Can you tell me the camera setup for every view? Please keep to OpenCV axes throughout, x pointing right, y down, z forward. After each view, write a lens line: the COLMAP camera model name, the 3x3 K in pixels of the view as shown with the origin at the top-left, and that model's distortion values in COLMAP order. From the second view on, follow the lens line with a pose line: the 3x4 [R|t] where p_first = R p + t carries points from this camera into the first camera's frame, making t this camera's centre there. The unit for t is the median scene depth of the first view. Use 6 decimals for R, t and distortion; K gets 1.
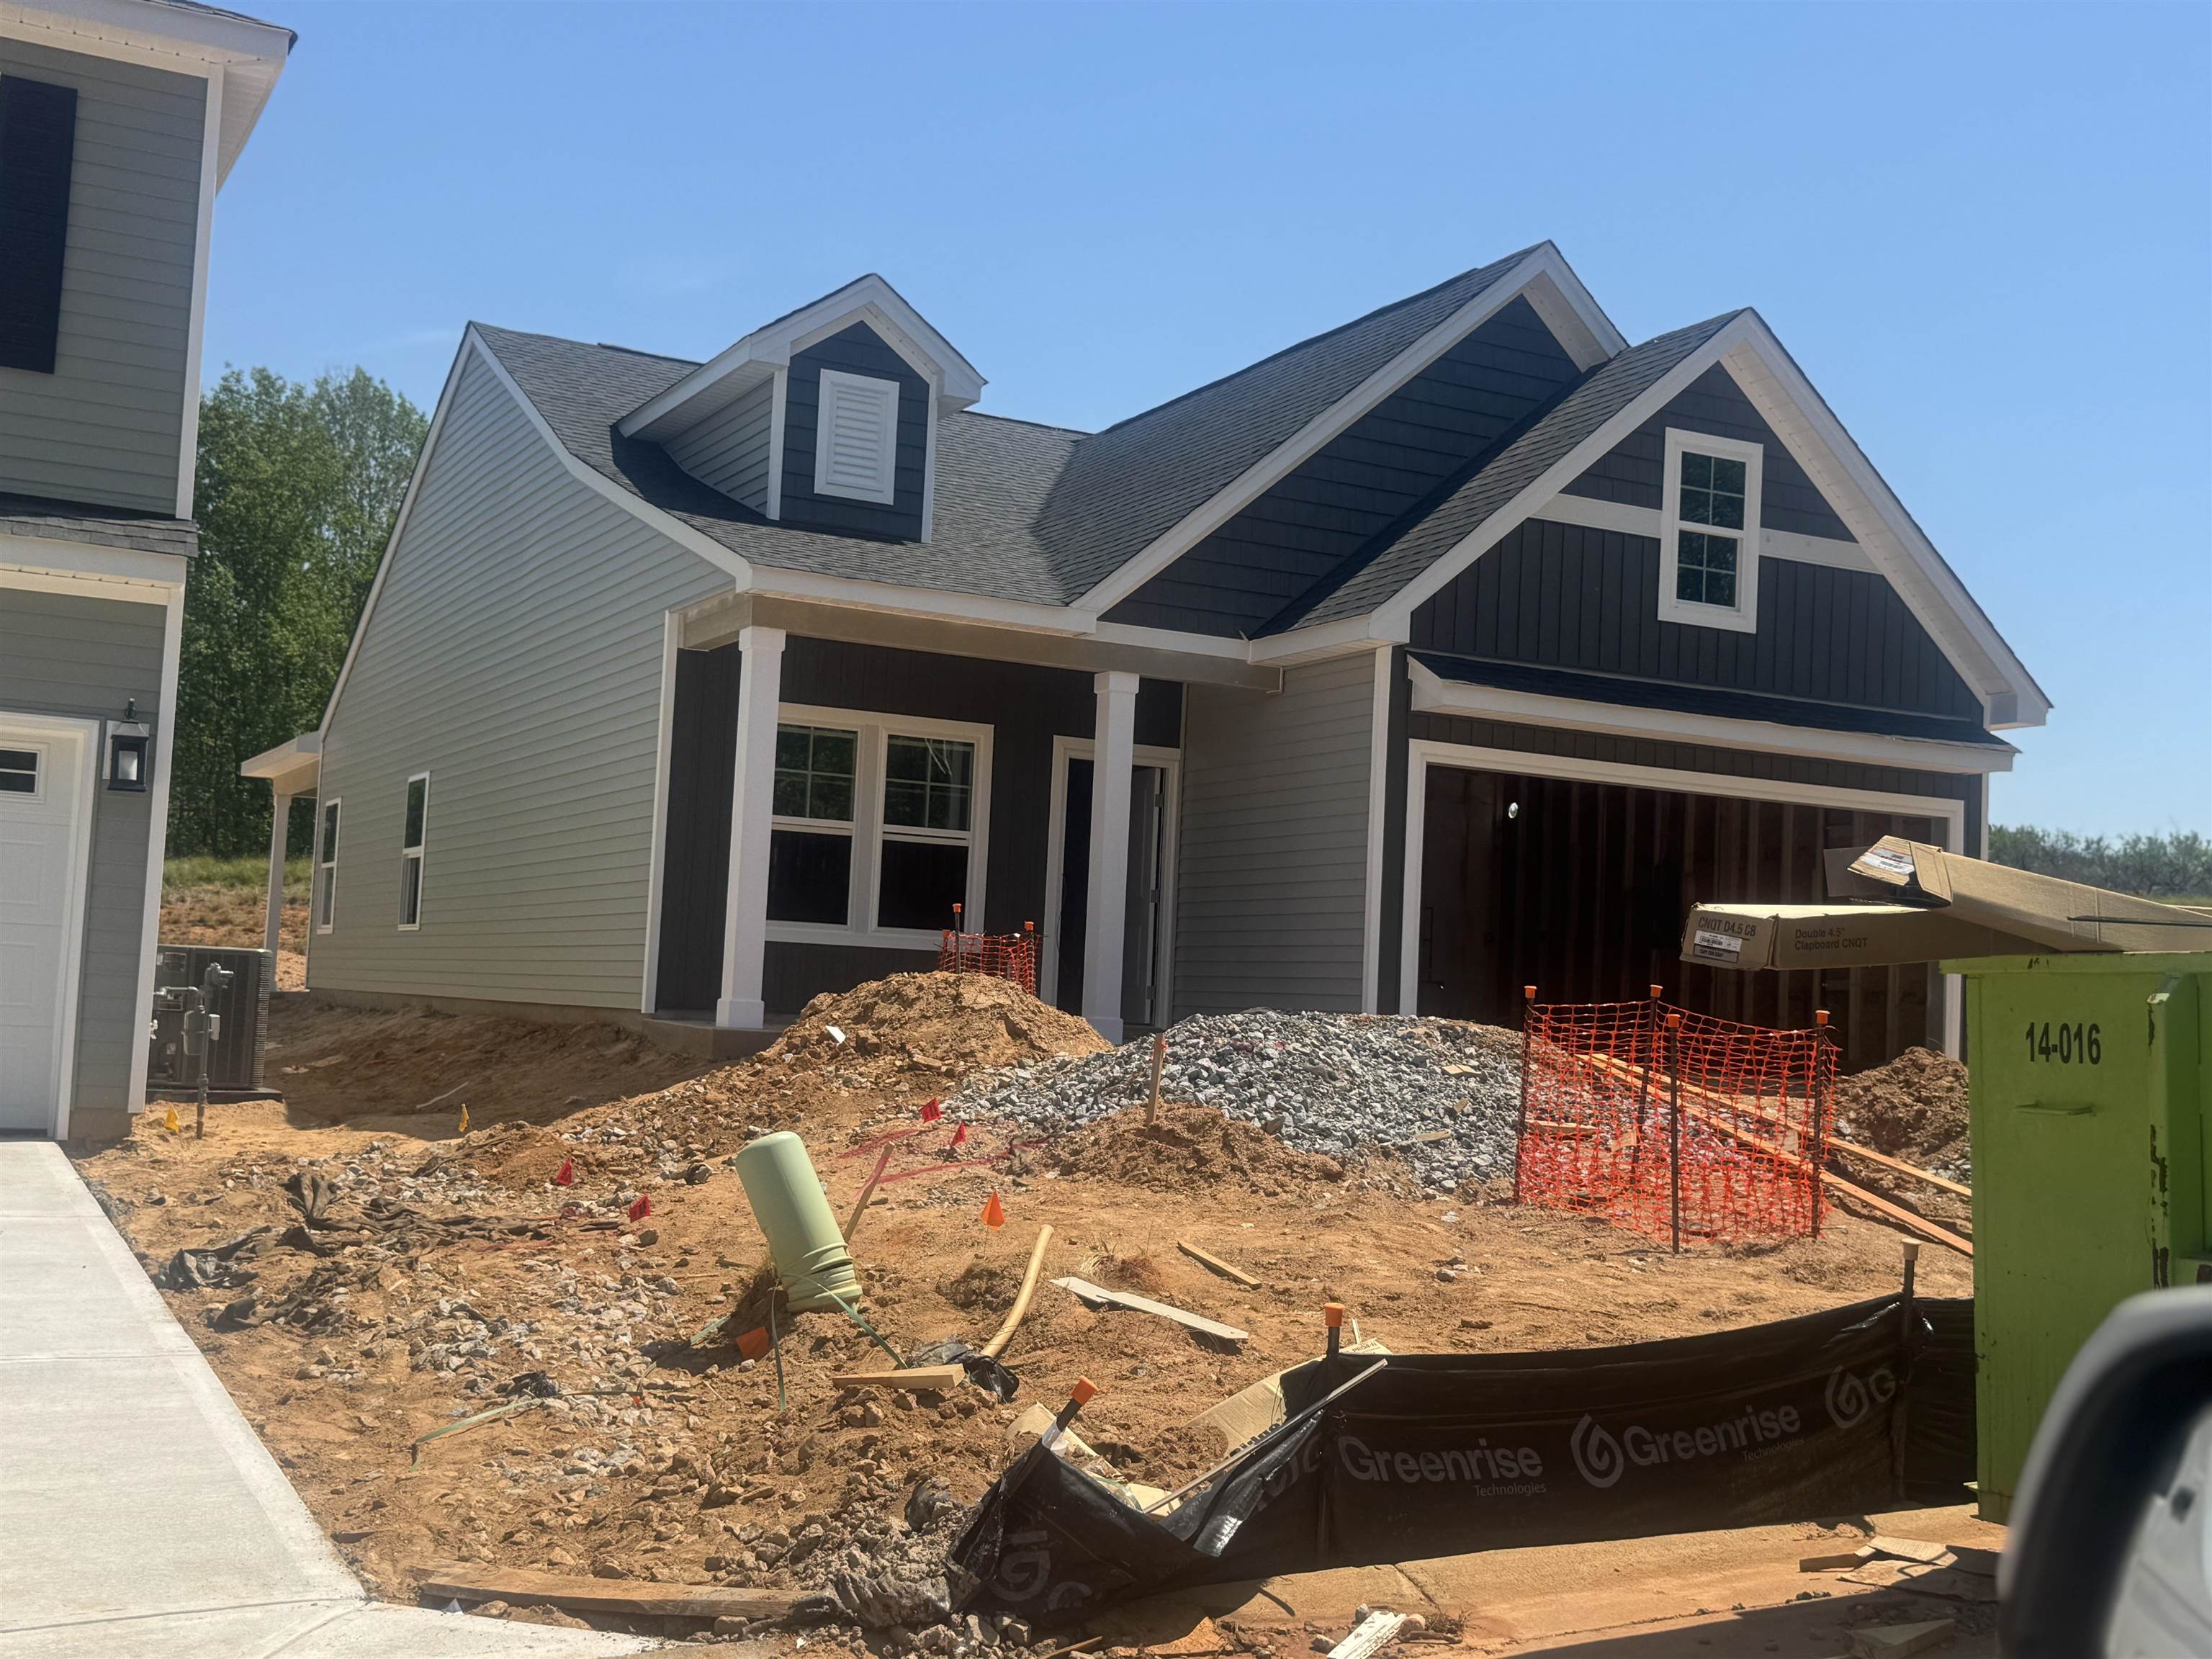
lens RADIAL K [[2502.1, 0, 1099.0], [0, 2502.1, 819.7], [0, 0, 1]] dist [0.075423, 0.000000]
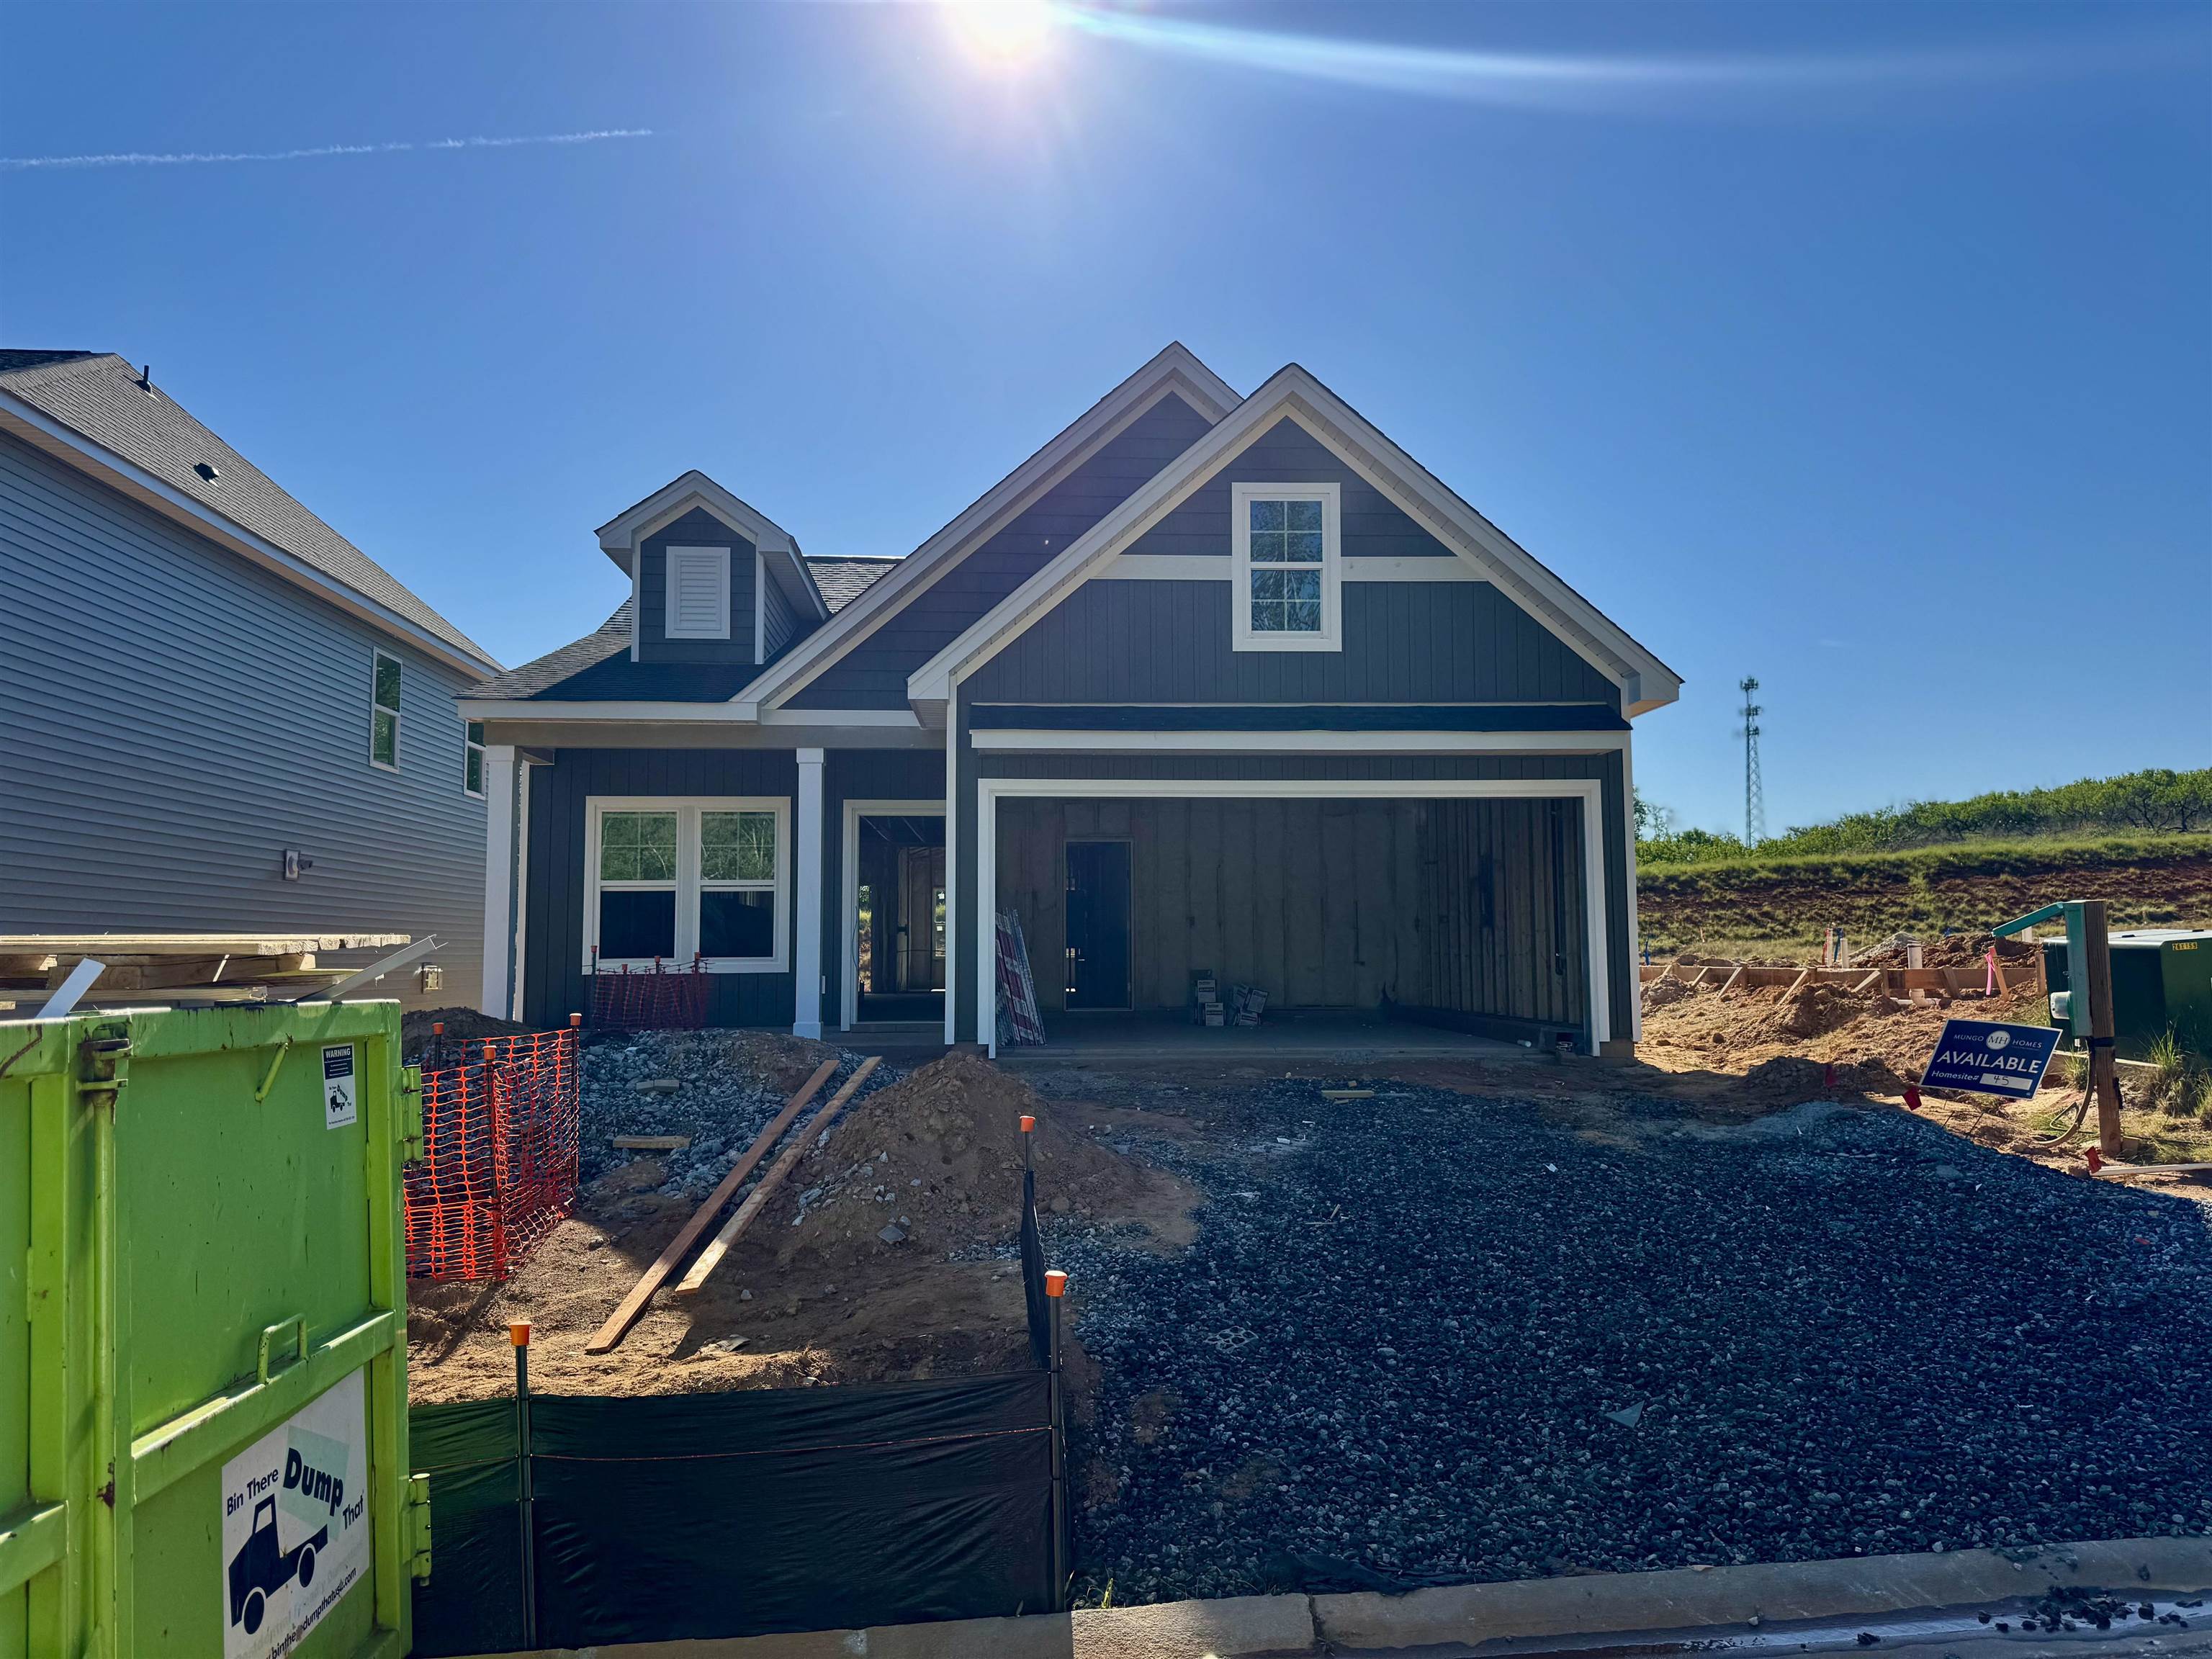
lens RADIAL K [[1580.5, 0, 1102.0], [0, 1580.5, 832.9], [0, 0, 1]] dist [0.082229, -0.000544]
pose [[0.908810, -0.085170, -0.408424, 0.446742], [0.080661, 0.996340, -0.028287, 0.017867], [0.409338, -0.007236, 0.912354, 0.313862]]
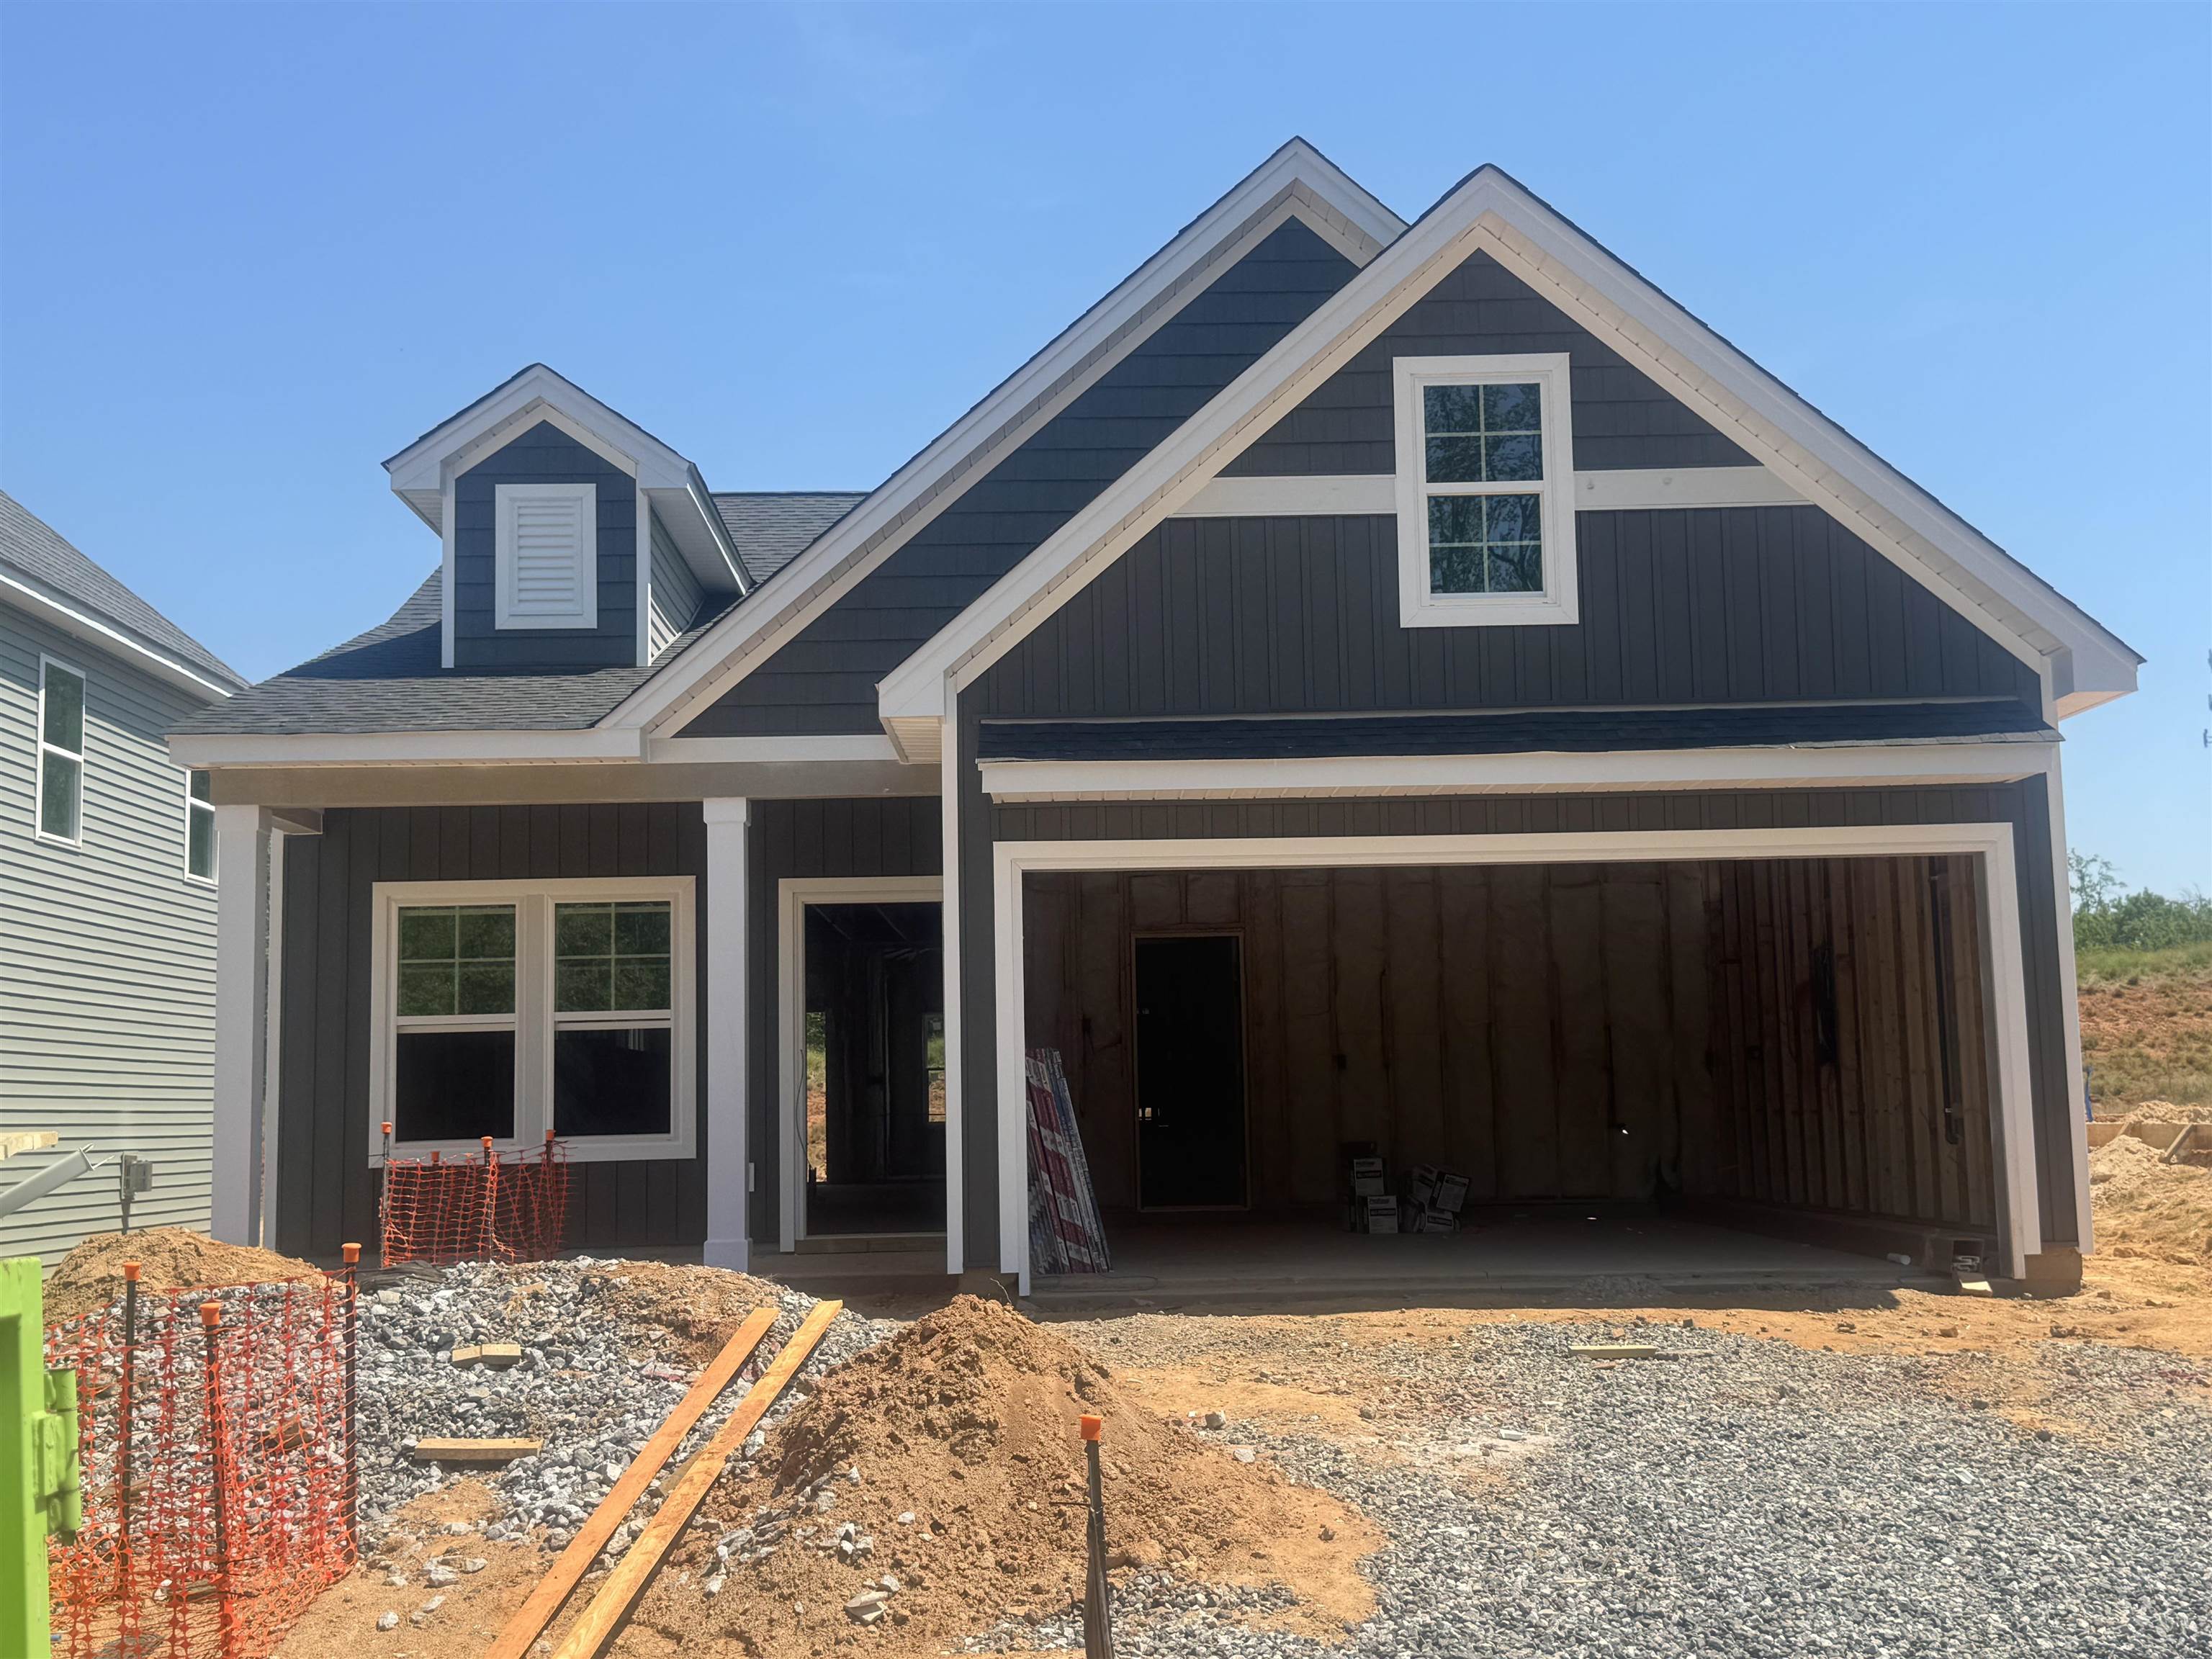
lens RADIAL K [[2502.1, 0, 1094.6], [0, 2502.1, 841.2], [0, 0, 1]] dist [0.075423, 0.000000]
pose [[0.891234, -0.116380, -0.438359, 0.439028], [0.099375, 0.993140, -0.061629, 0.014530], [0.442524, 0.011364, 0.896685, 0.326146]]
